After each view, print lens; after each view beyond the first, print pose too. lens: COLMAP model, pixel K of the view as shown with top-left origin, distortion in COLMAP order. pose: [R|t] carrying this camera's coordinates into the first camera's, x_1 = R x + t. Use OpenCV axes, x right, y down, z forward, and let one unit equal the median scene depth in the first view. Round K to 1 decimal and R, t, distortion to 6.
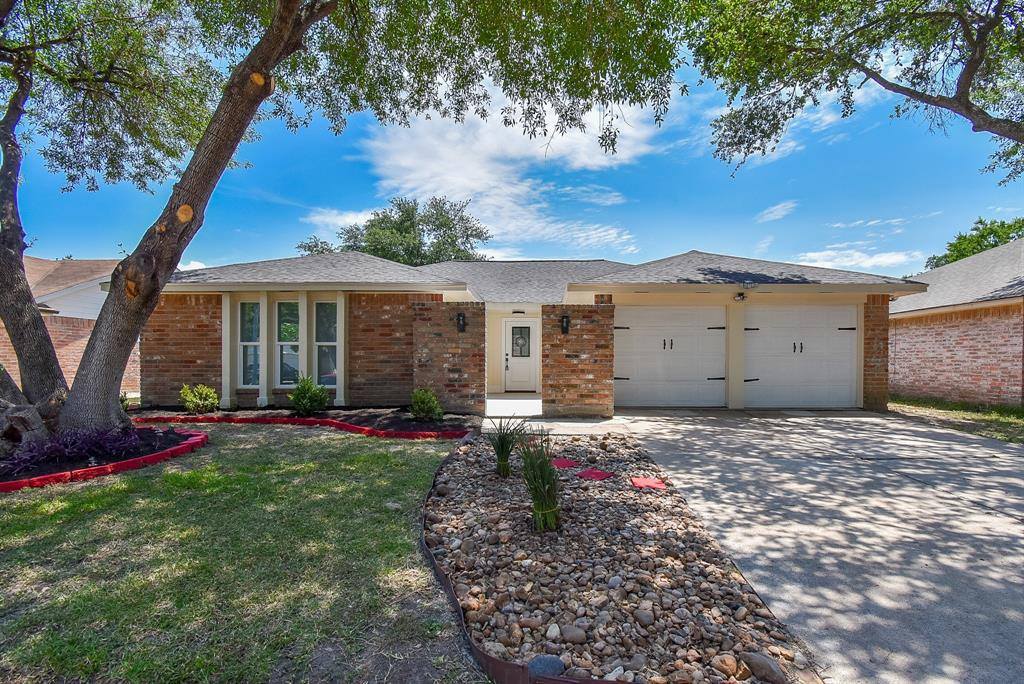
lens RADIAL K [[483.6, 0, 535.4], [0, 483.6, 367.8], [0, 0, 1]] dist [0.018848, 0.000035]
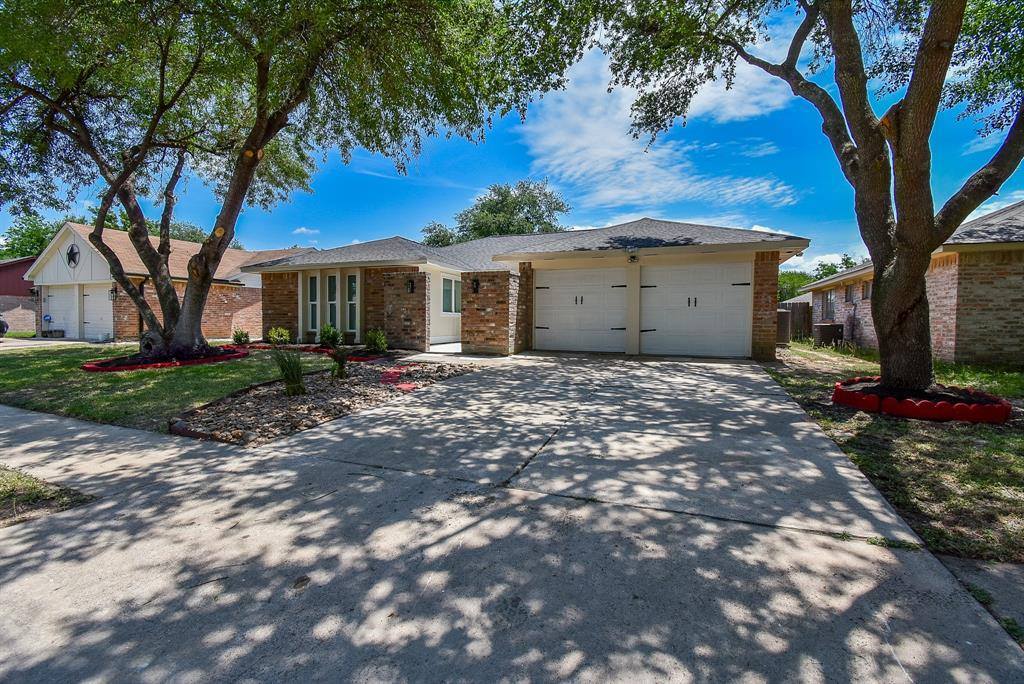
lens RADIAL K [[444.6, 0, 514.0], [0, 444.6, 336.9], [0, 0, 1]] dist [0.040448, -0.023440]
pose [[0.936648, 0.017236, -0.349849, 0.382128], [-0.009051, 0.999646, 0.025019, 0.012971], [0.350156, -0.020267, 0.936472, -0.091655]]
